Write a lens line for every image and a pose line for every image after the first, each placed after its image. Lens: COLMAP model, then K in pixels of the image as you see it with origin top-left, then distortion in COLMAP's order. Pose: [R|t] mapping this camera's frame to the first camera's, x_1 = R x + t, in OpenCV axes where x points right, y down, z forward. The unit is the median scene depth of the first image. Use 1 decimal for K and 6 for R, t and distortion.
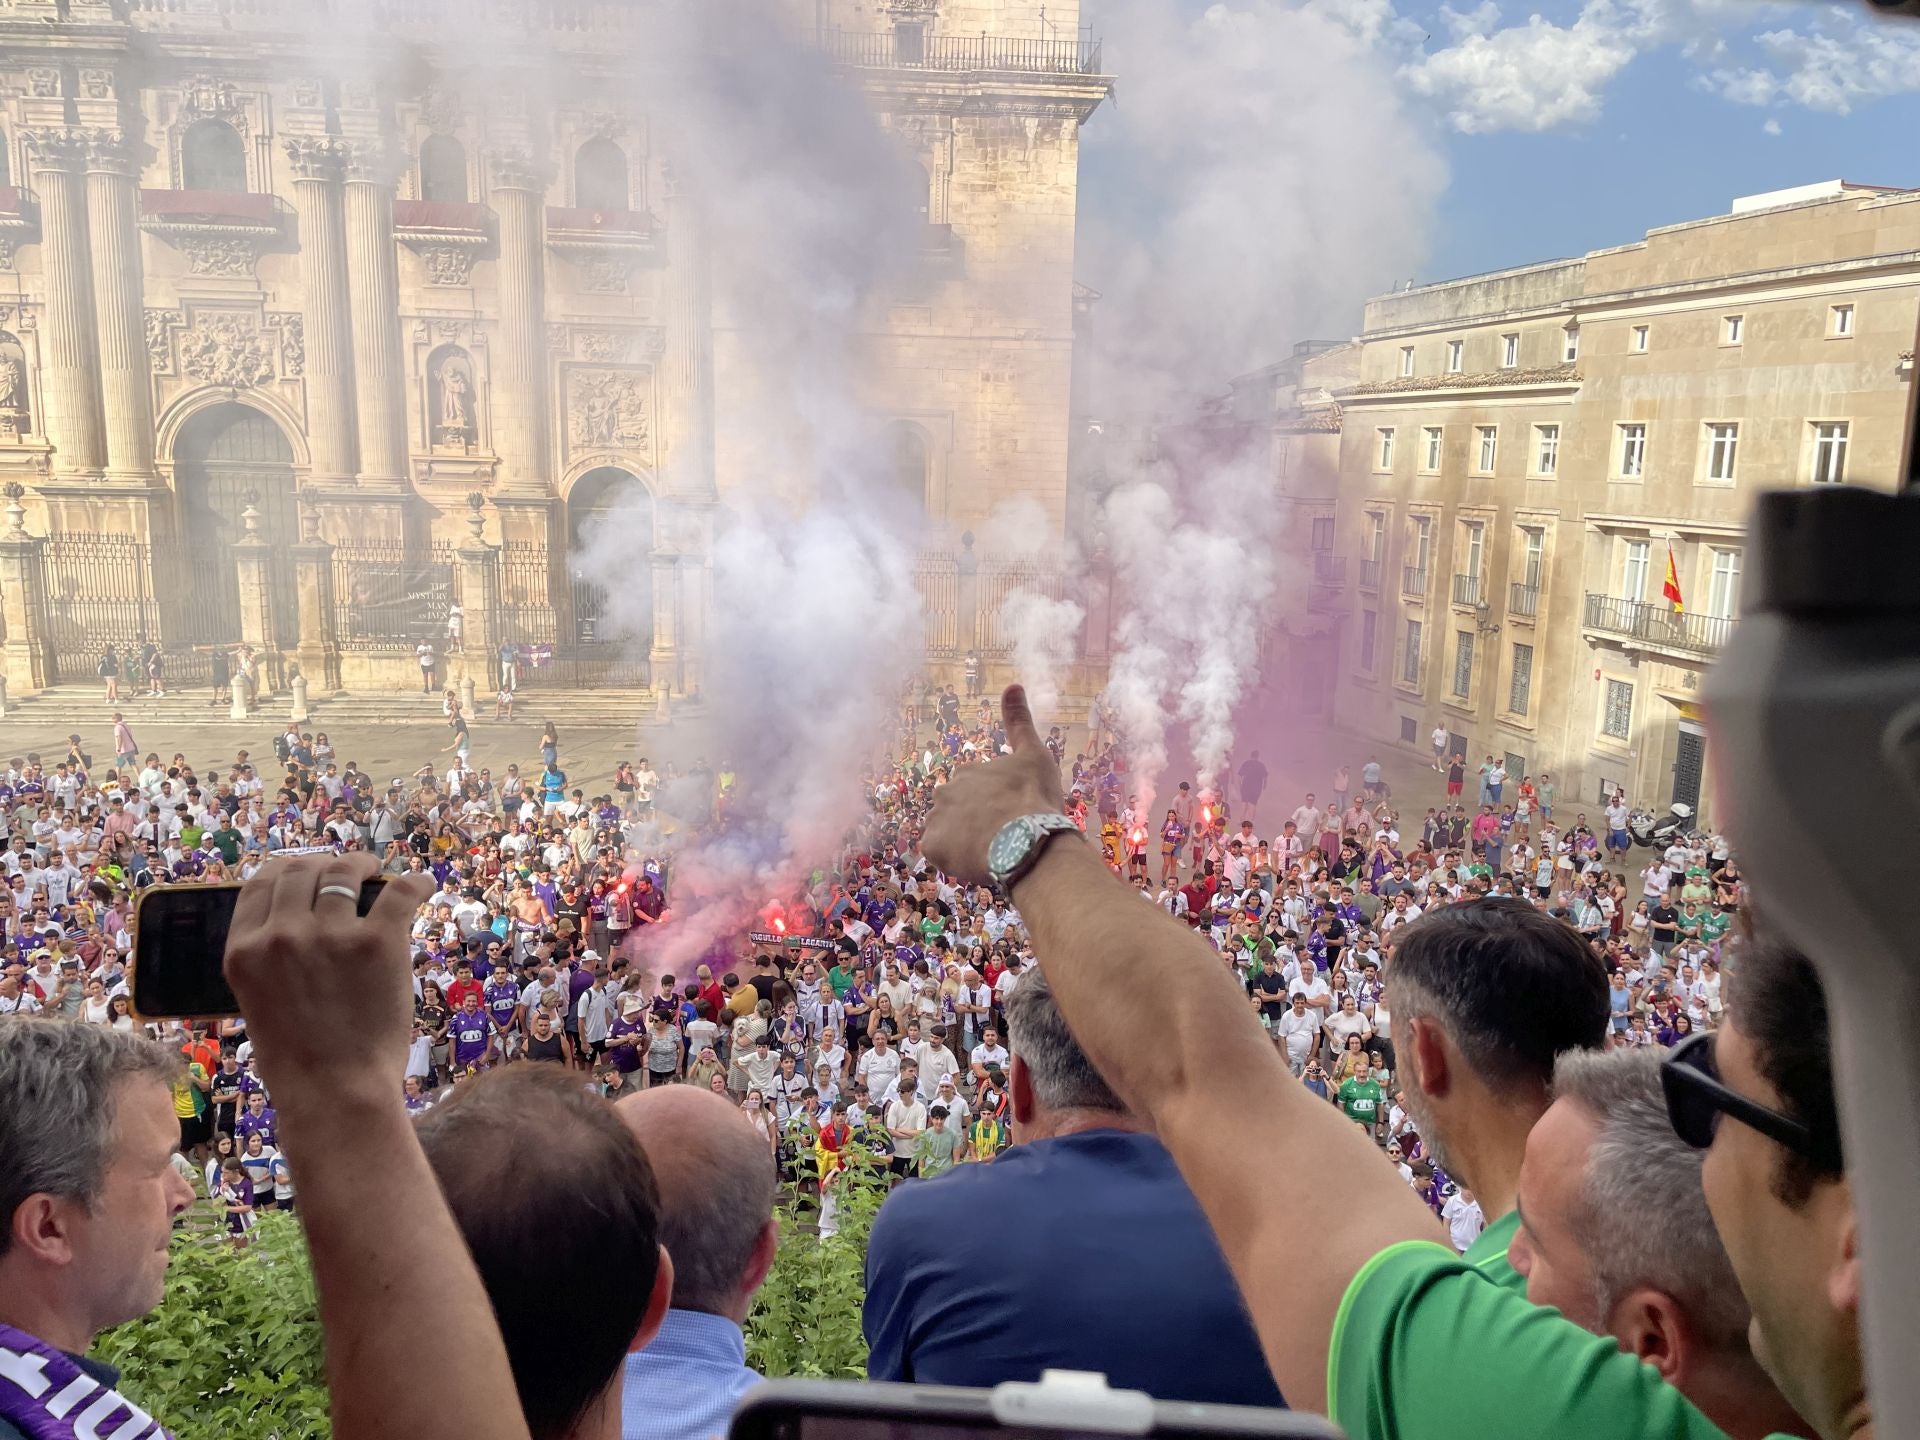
lens RADIAL K [[1445.3, 0, 959.1], [0, 1445.3, 706.2], [0, 0, 1]] dist [0.084254, -0.111649]
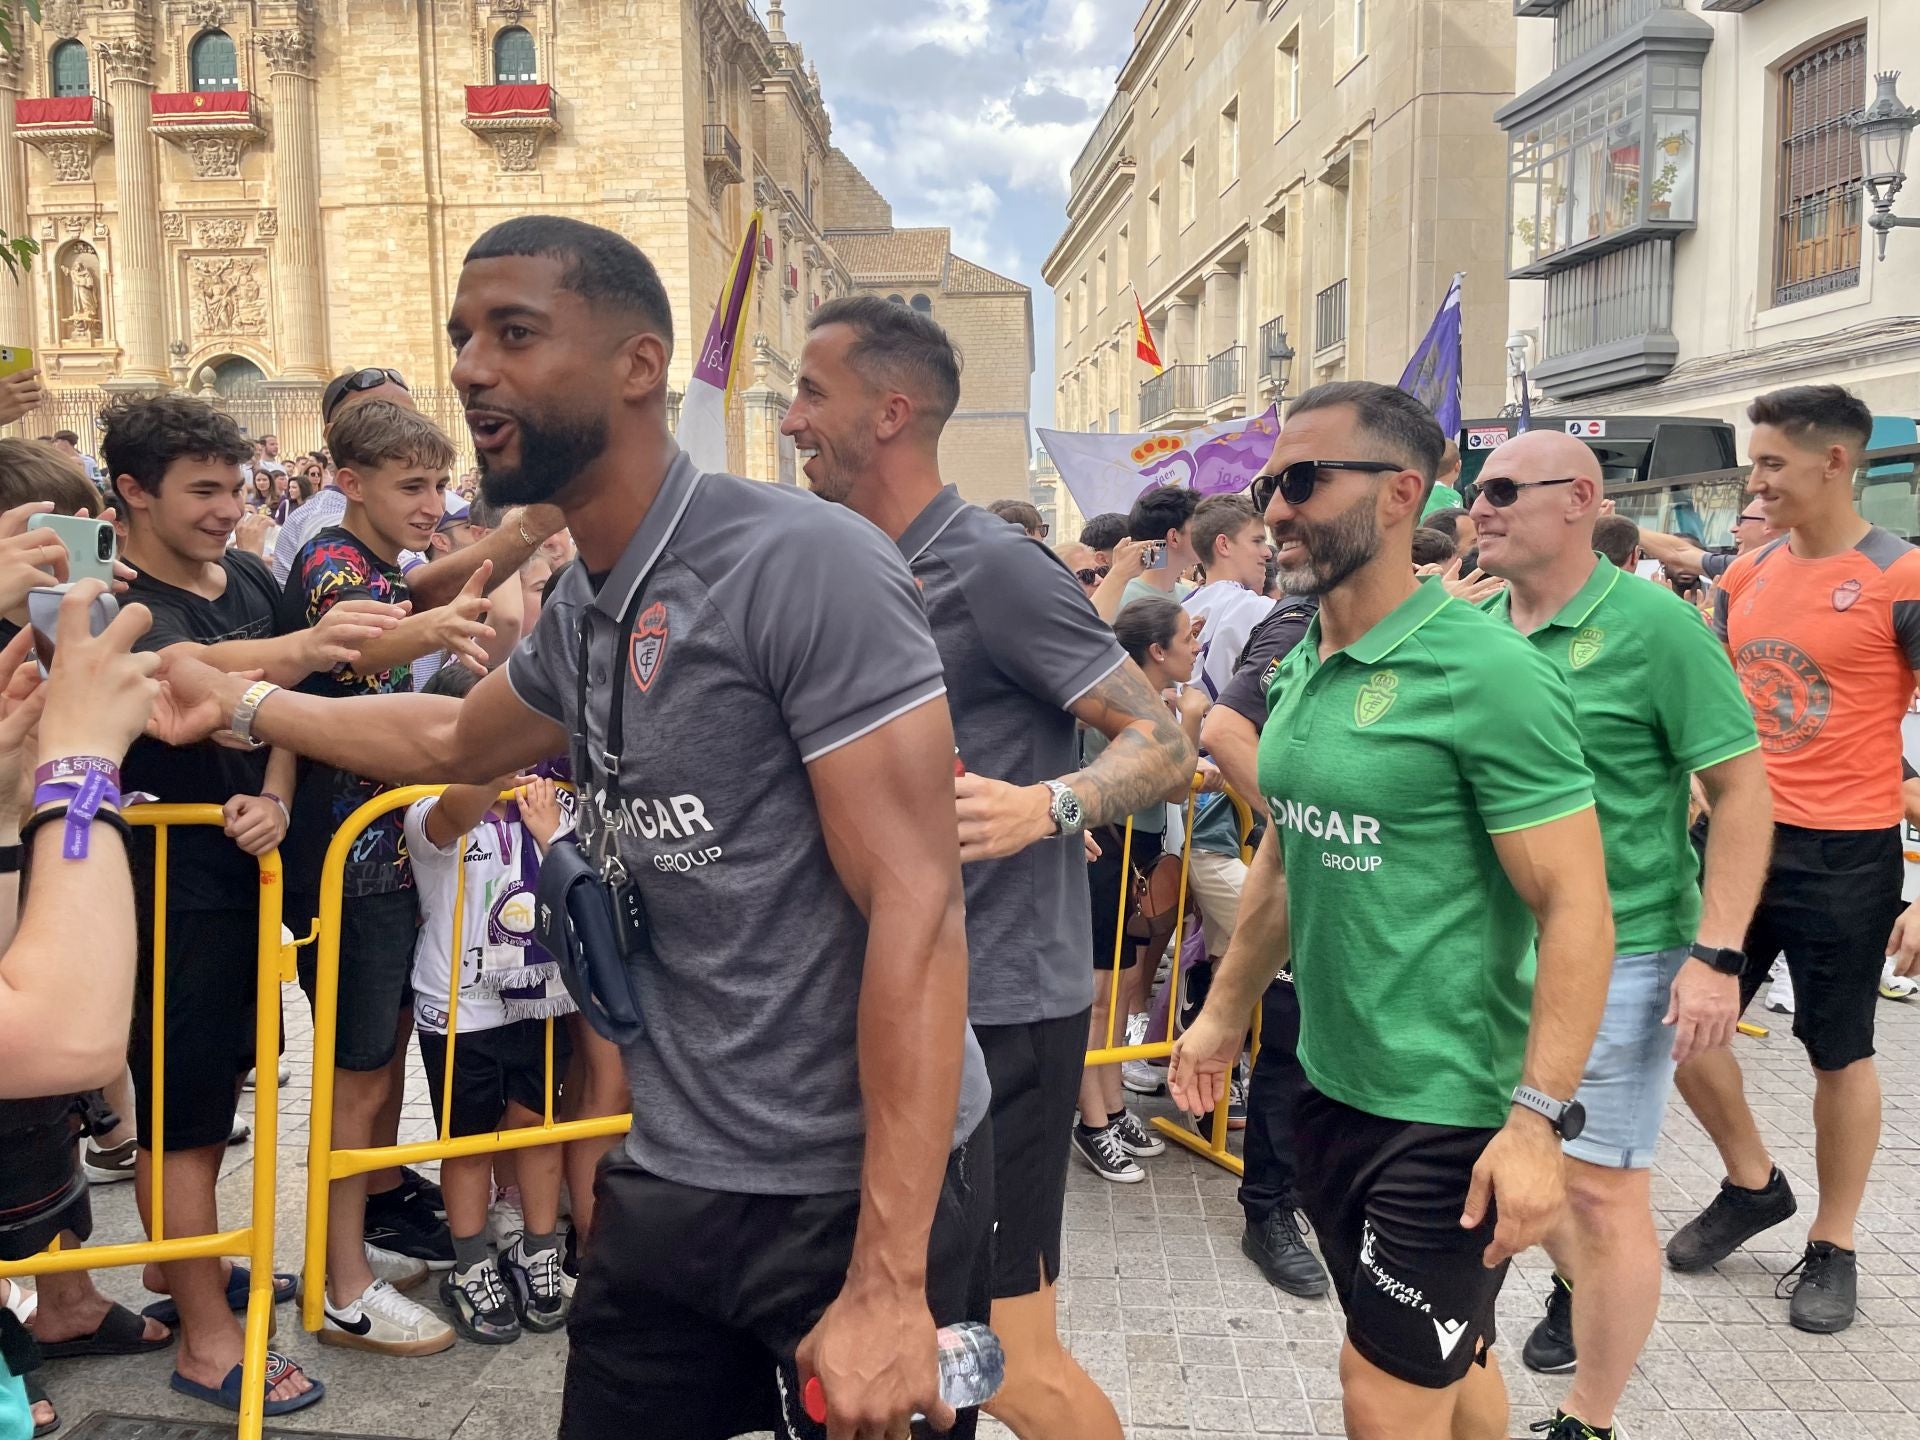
lens RADIAL K [[1445.3, 0, 959.1], [0, 1445.3, 706.2], [0, 0, 1]] dist [0.084254, -0.111649]
pose [[0.989248, -0.018266, -0.145100, 0.392084], [0.005633, 0.996193, -0.086998, 0.163439], [0.146137, 0.085245, 0.985585, 0.118117]]
